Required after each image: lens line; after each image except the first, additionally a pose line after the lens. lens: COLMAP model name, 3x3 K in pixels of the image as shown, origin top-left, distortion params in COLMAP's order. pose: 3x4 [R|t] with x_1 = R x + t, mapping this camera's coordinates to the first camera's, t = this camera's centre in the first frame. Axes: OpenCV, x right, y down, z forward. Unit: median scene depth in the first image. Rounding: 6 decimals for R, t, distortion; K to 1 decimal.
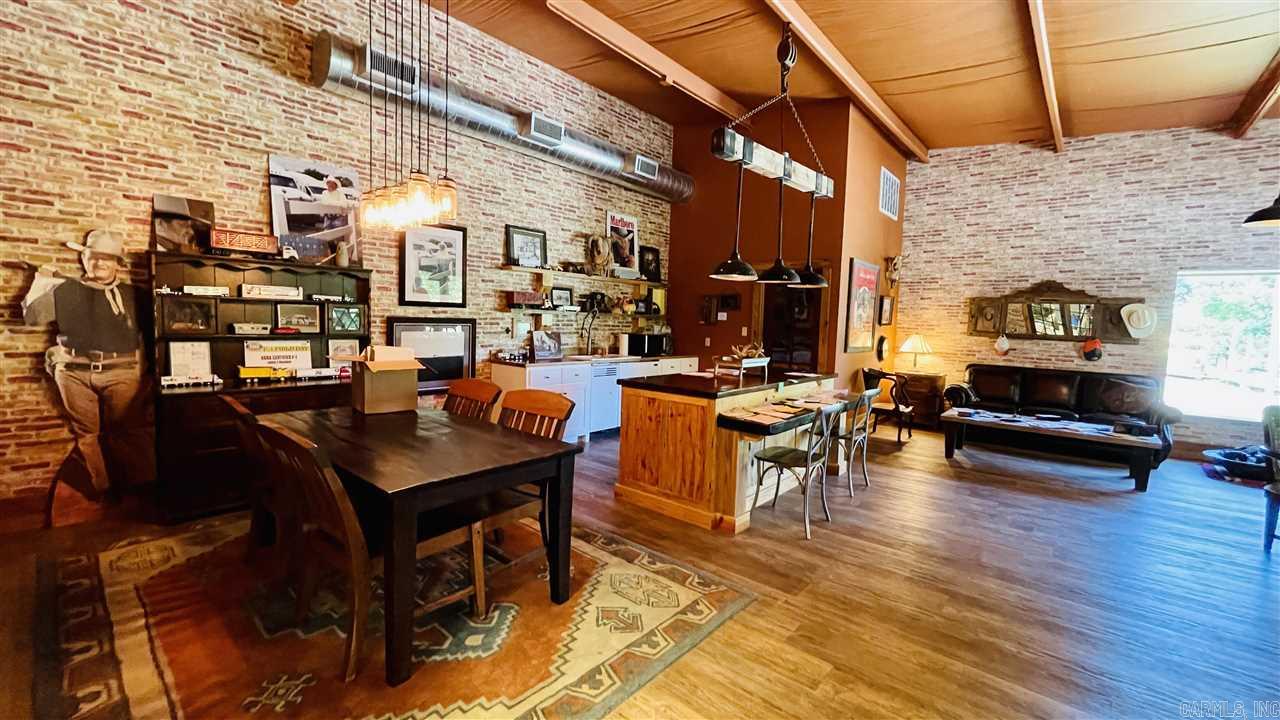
lens RADIAL K [[527.5, 0, 640.1], [0, 527.5, 345.4], [0, 0, 1]] dist [0.048224, -0.009823]
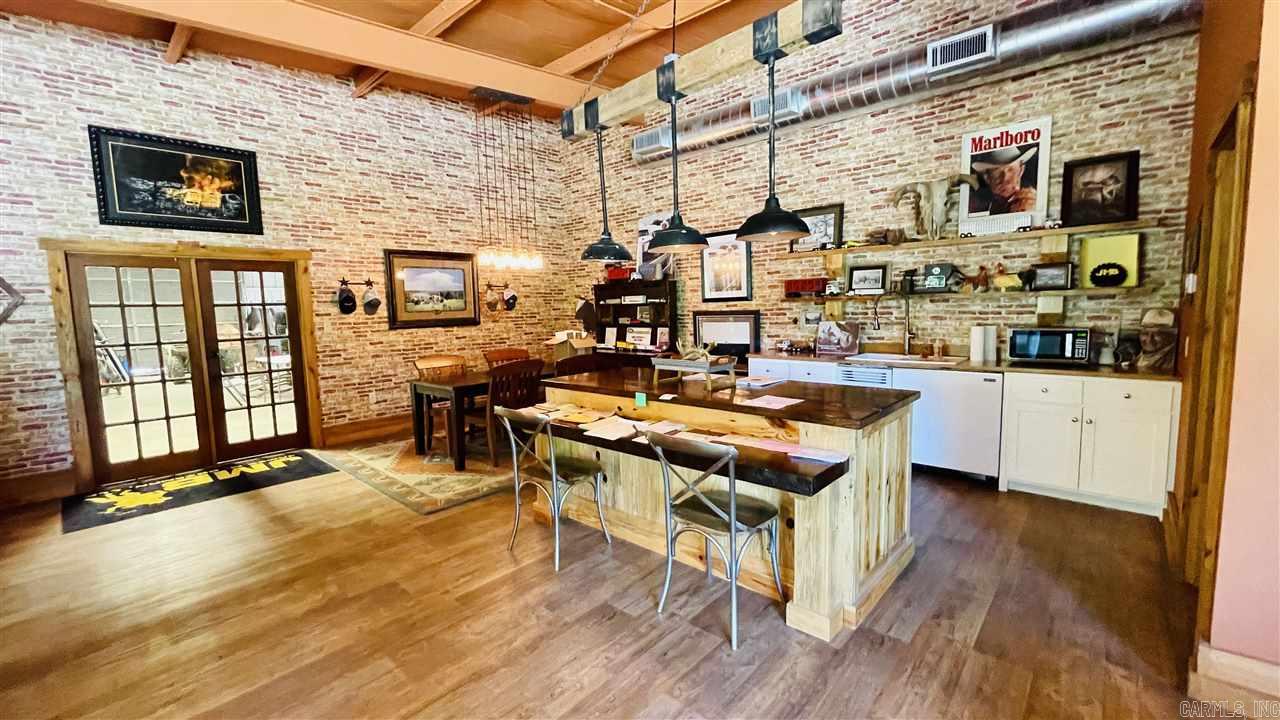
lens RADIAL K [[520.2, 0, 636.9], [0, 520.2, 357.6], [0, 0, 1]] dist [0.000195, 0.000150]
pose [[-0.027381, 0.054813, -0.998121, 0.751574], [-0.036720, 0.997766, 0.055801, -0.004485], [0.998950, 0.038179, -0.025308, 0.791534]]
